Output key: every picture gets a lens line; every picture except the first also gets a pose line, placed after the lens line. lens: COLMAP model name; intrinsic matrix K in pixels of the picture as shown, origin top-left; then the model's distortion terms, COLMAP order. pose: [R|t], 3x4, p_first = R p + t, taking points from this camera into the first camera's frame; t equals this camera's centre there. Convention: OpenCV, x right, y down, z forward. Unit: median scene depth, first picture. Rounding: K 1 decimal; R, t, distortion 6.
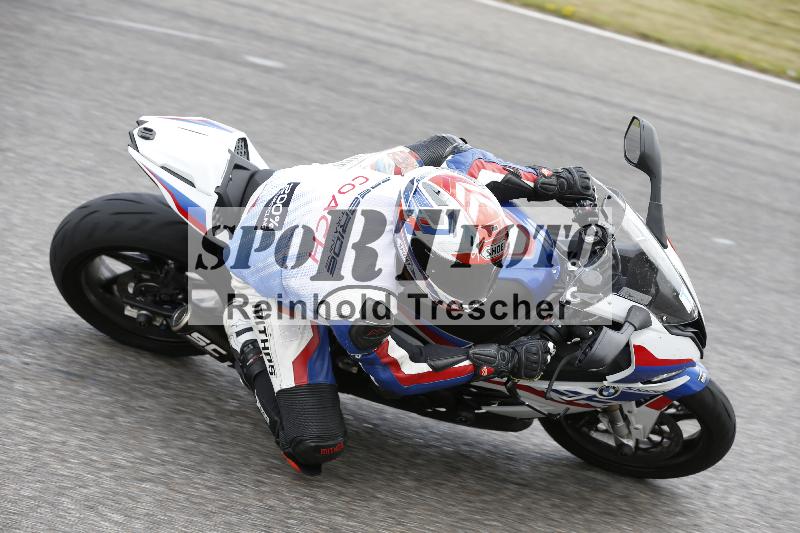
lens RADIAL K [[2758.6, 0, 400.0], [0, 2758.6, 266.5], [0, 0, 1]] dist [0.052018, 0.120071]
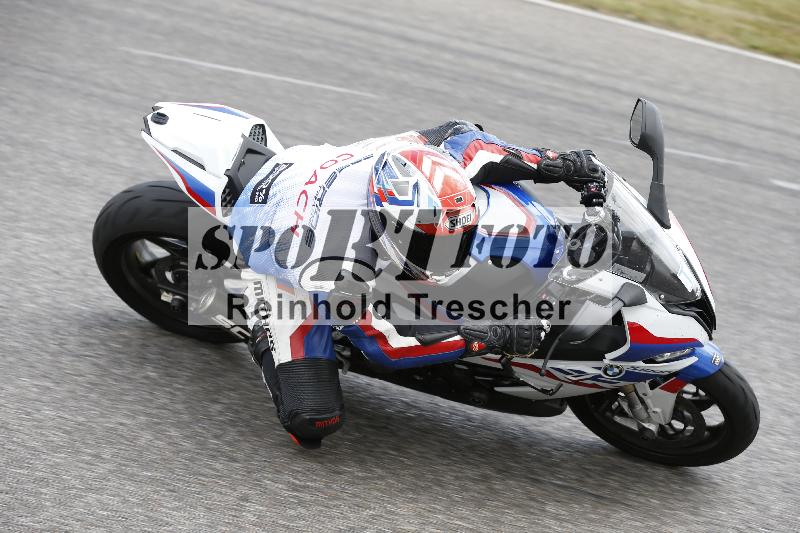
lens RADIAL K [[2758.6, 0, 400.0], [0, 2758.6, 266.5], [0, 0, 1]] dist [0.052018, 0.120071]
pose [[0.988682, -0.002708, -0.150003, 0.150887], [-0.002443, 0.999414, -0.034144, 0.041987], [0.150008, 0.034124, 0.988096, -0.008750]]
